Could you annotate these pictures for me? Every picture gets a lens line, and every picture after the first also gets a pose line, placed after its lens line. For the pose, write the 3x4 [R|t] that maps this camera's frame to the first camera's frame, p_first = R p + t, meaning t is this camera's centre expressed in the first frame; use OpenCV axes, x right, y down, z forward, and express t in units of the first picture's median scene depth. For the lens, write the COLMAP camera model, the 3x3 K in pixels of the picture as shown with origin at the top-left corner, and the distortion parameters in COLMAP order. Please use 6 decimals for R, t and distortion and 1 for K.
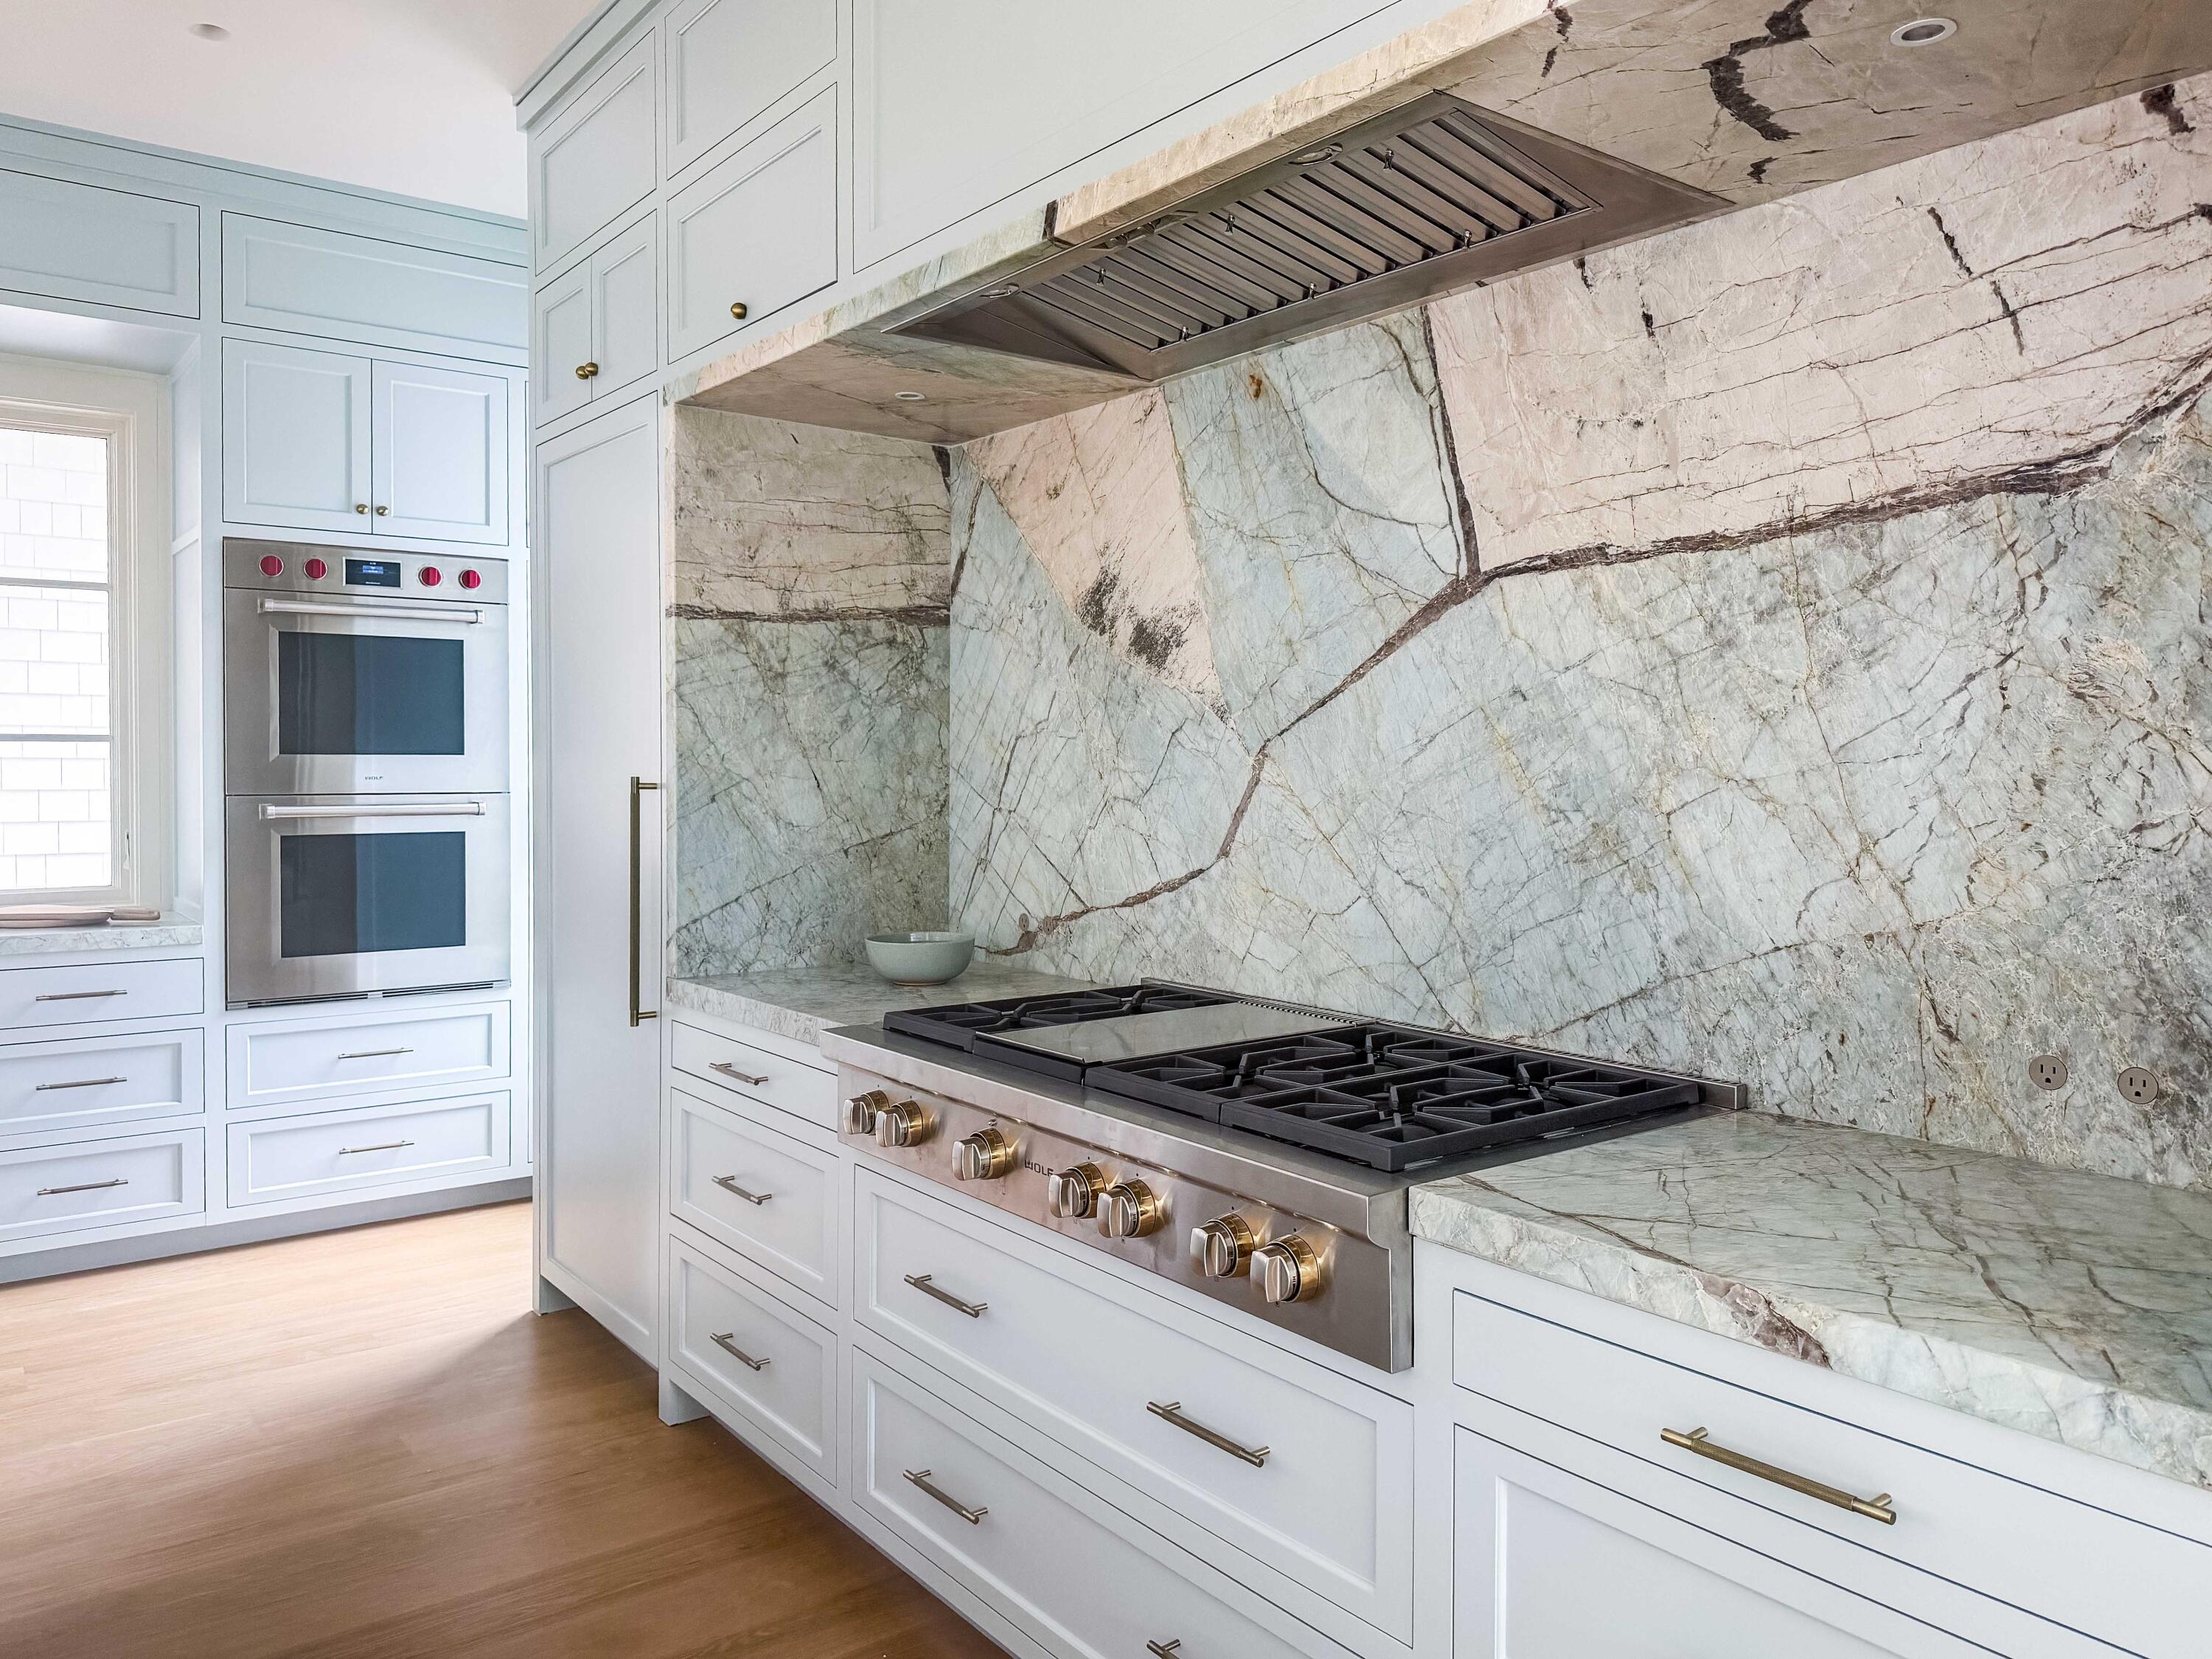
lens RADIAL K [[1572.0, 0, 1105.5], [0, 1572.0, 812.4], [0, 0, 1]] dist [0.095439, -0.141876]
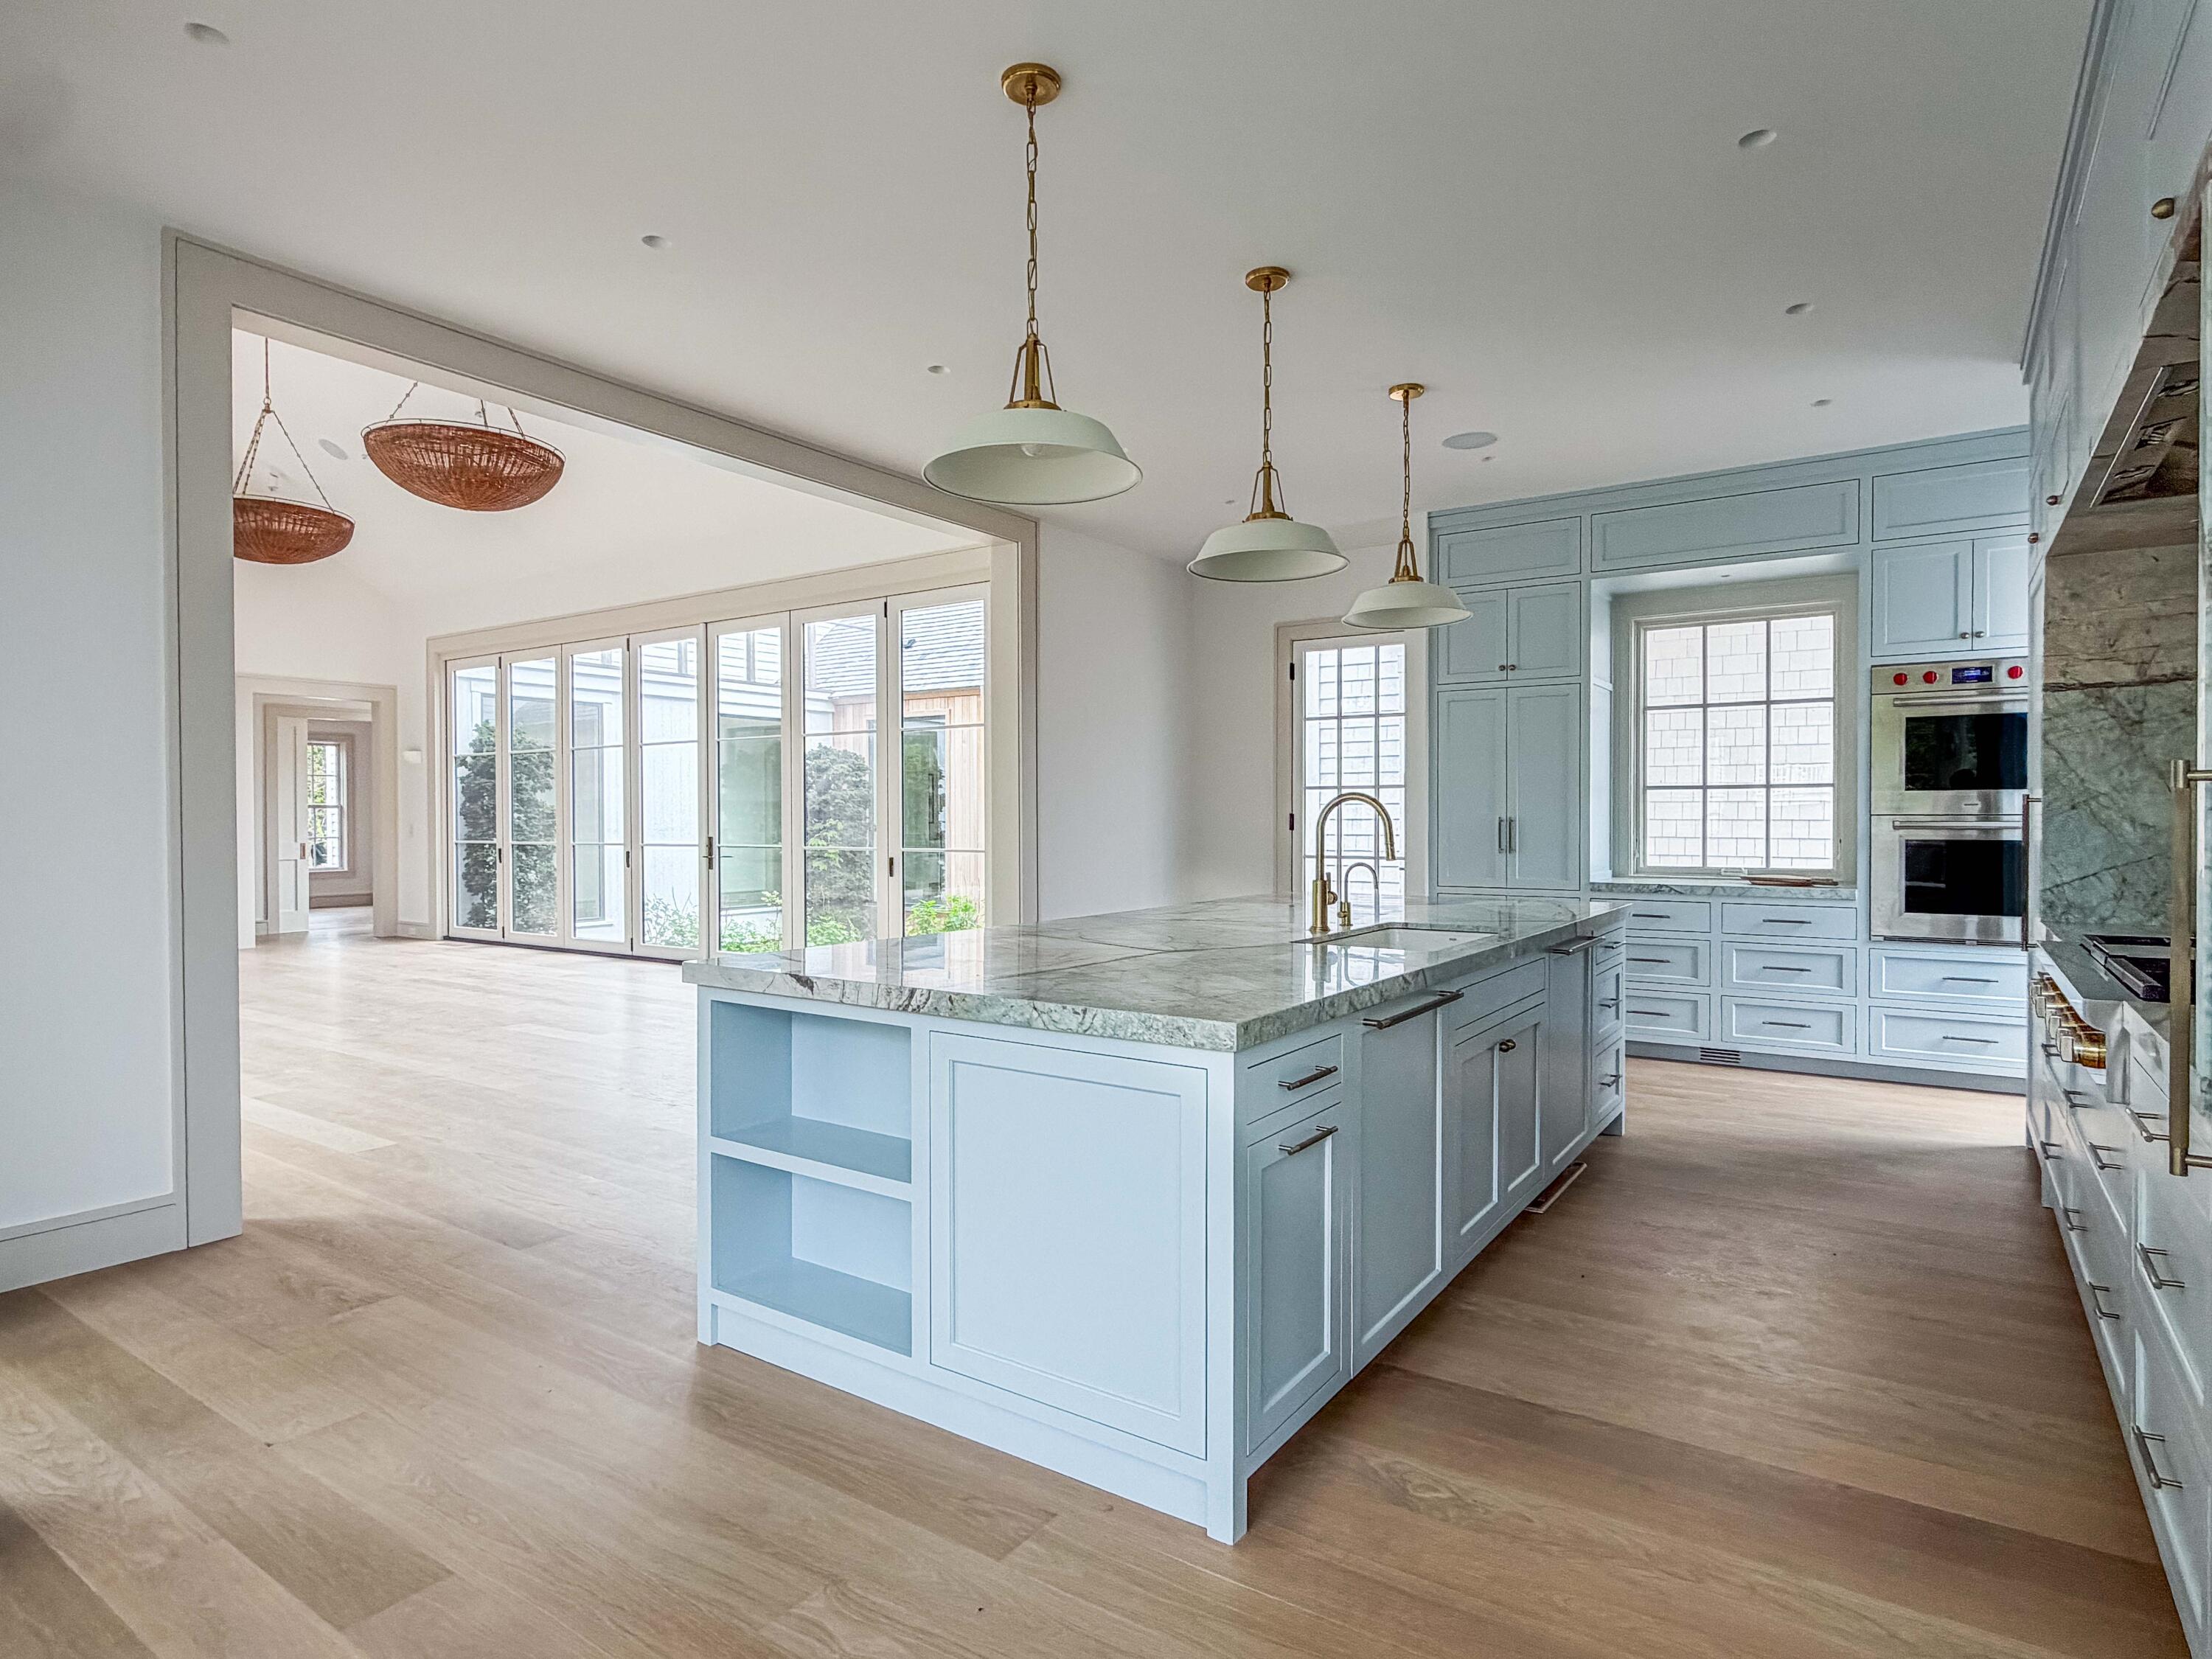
lens RADIAL K [[1198.4, 0, 1108.6], [0, 1198.4, 824.0], [0, 0, 1]] dist [0.000103, 0.000312]
pose [[0.312702, 0.000395, -0.949851, 0.612018], [-0.027032, 0.999599, -0.008484, 0.046710], [0.949467, 0.028329, 0.312587, -0.271537]]
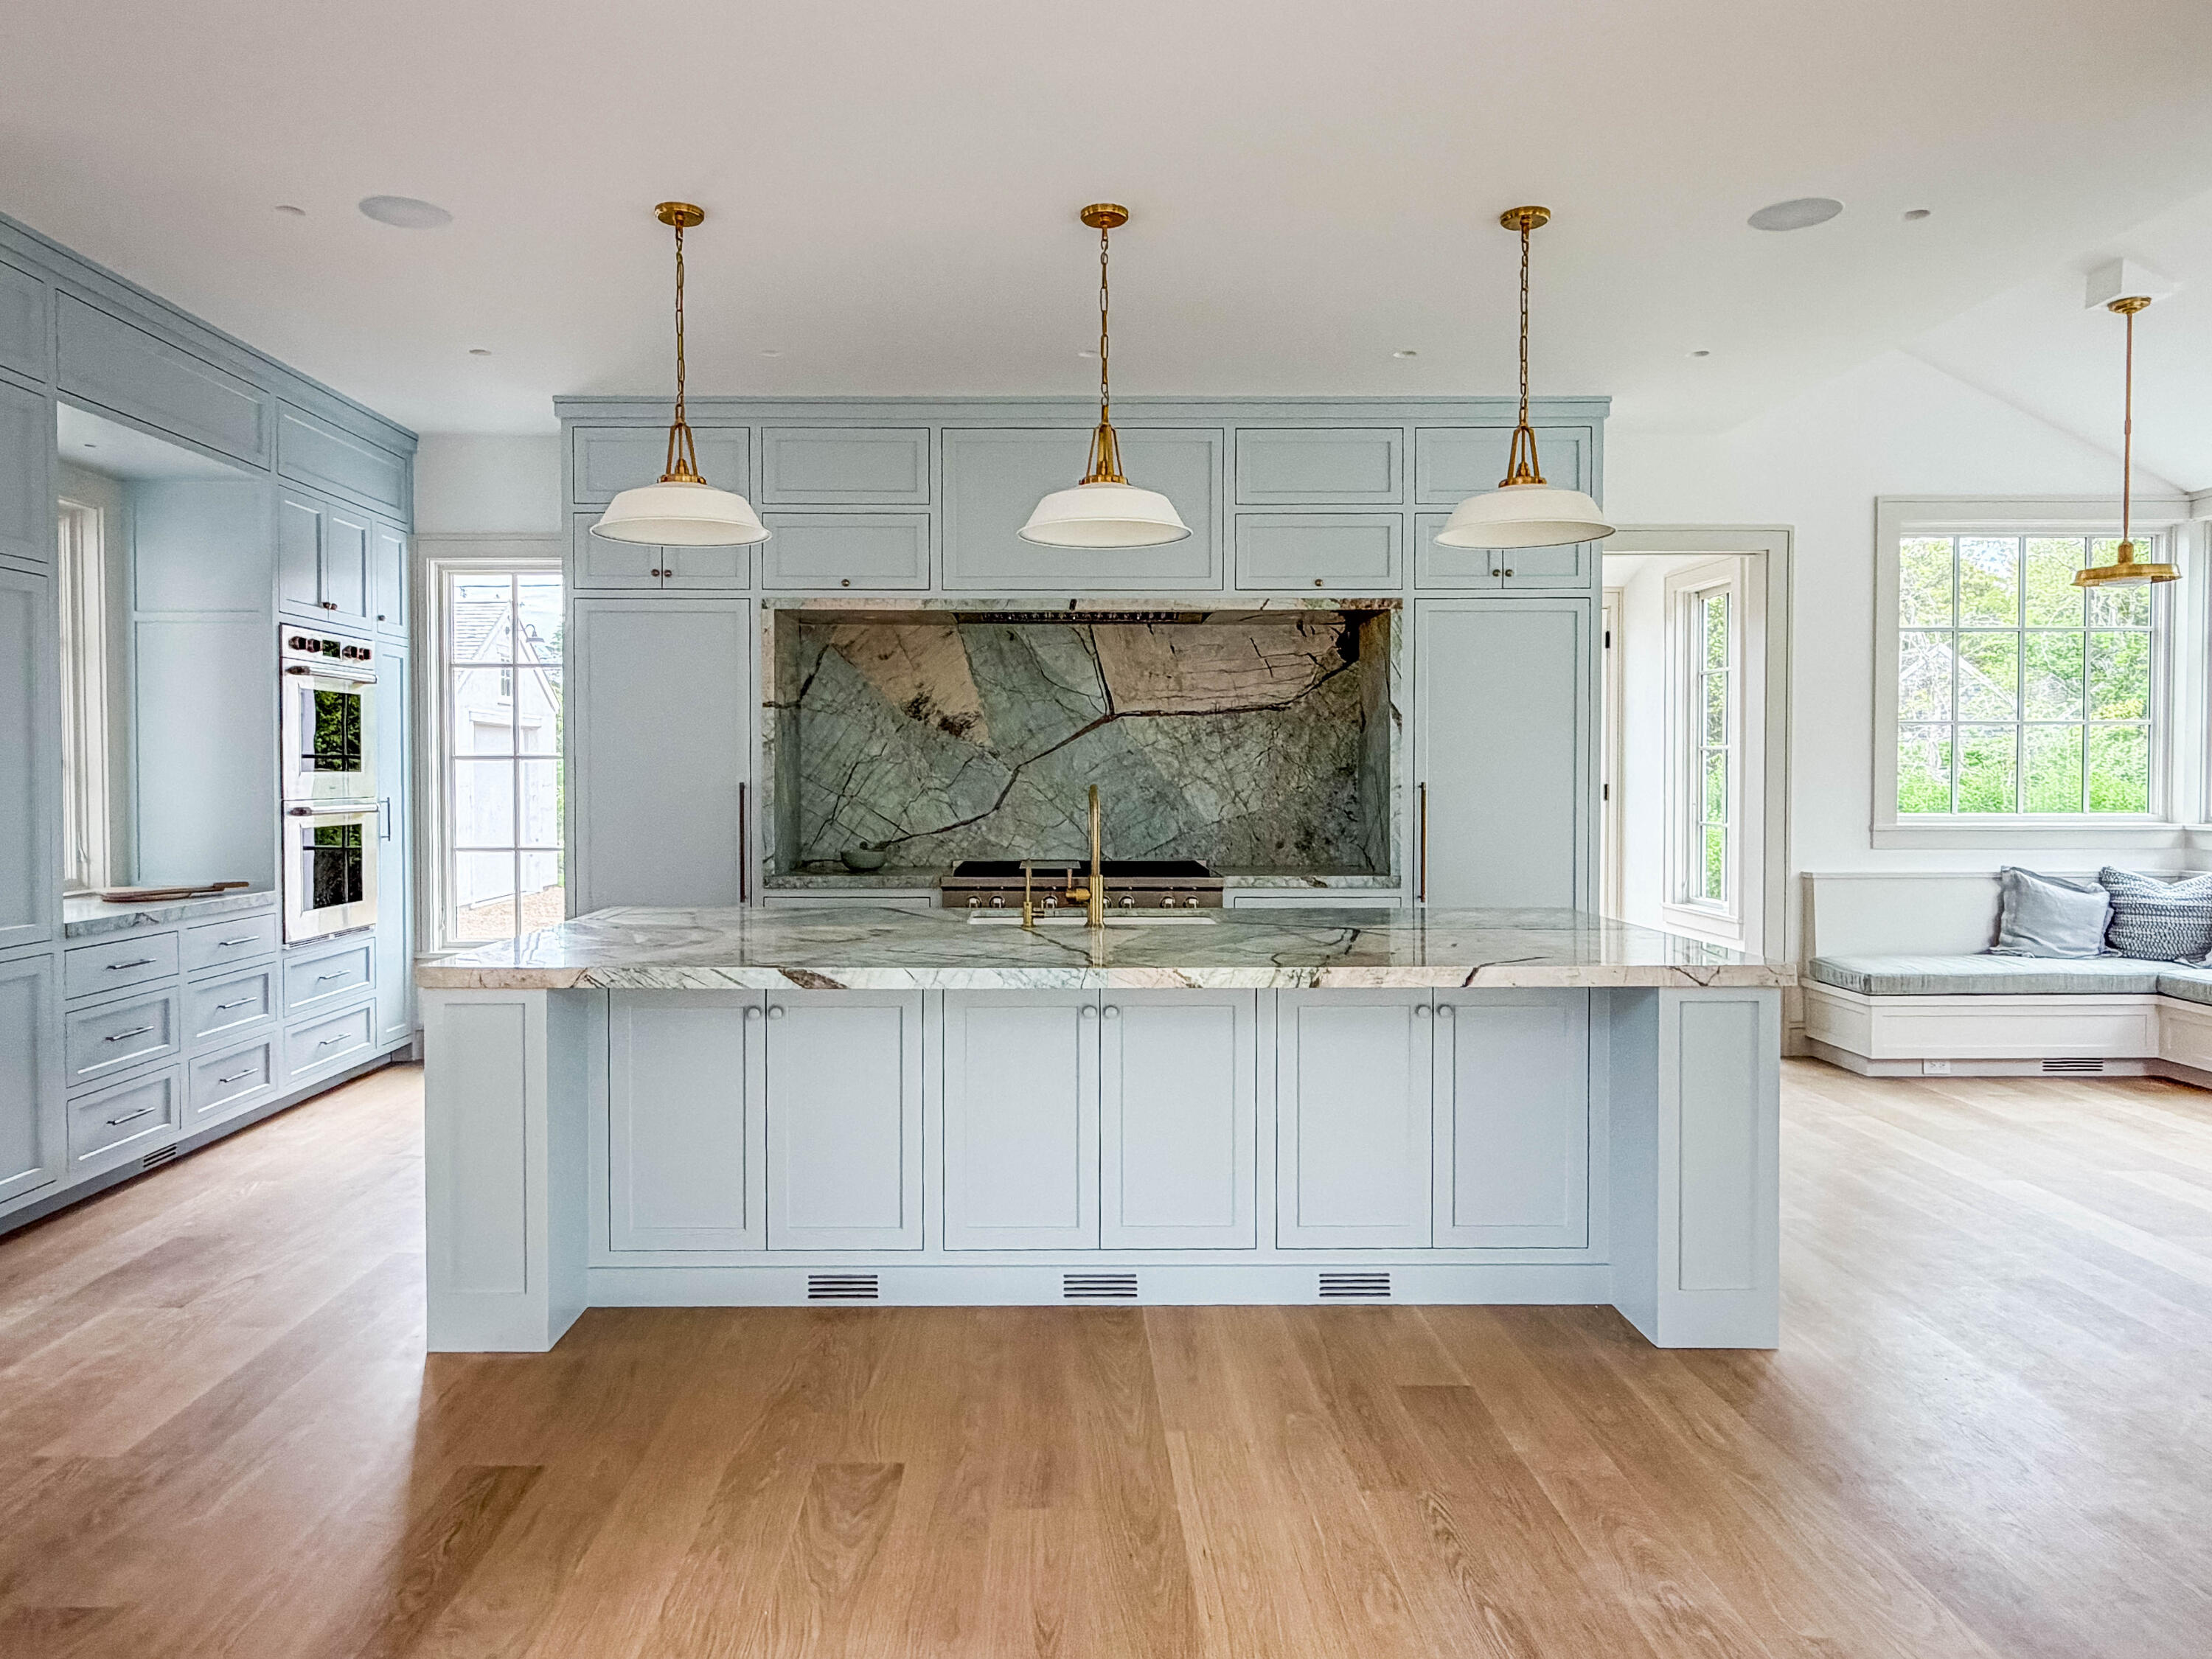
lens RADIAL K [[1418.2, 0, 1098.1], [0, 1418.2, 798.1], [0, 0, 1]] dist [-0.000282, 0.000624]
pose [[0.580427, -0.020537, 0.814053, -1.702340], [0.027840, 0.999598, 0.005368, 0.000911], [-0.813836, 0.019548, 0.580765, -0.502580]]
